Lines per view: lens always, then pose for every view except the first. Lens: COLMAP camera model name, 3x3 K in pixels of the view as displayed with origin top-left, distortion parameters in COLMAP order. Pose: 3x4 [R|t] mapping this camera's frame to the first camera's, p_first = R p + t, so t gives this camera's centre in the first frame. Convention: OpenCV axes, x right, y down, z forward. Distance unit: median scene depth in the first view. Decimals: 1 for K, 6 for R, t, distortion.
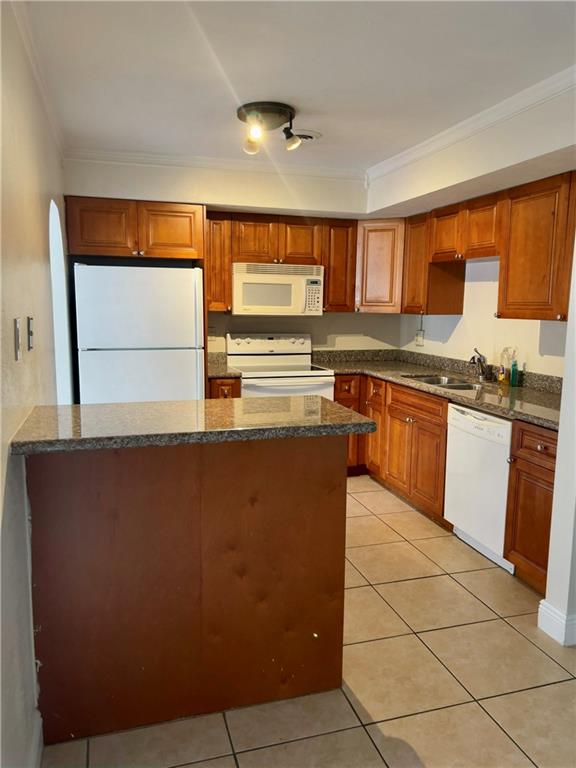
lens RADIAL K [[575.7, 0, 290.3], [0, 575.7, 367.6], [0, 0, 1]] dist [0.058559, -0.070913]
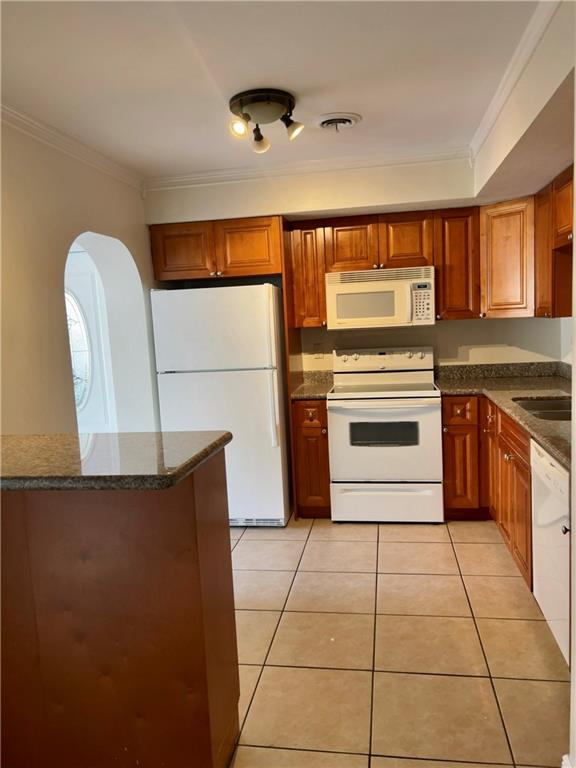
lens RADIAL K [[575.7, 0, 290.3], [0, 575.7, 367.6], [0, 0, 1]] dist [0.058559, -0.070913]
pose [[0.892226, -0.020473, -0.451126, 0.253819], [0.011107, 0.999664, -0.023402, -0.010621], [0.451454, 0.015869, 0.892154, 0.154668]]
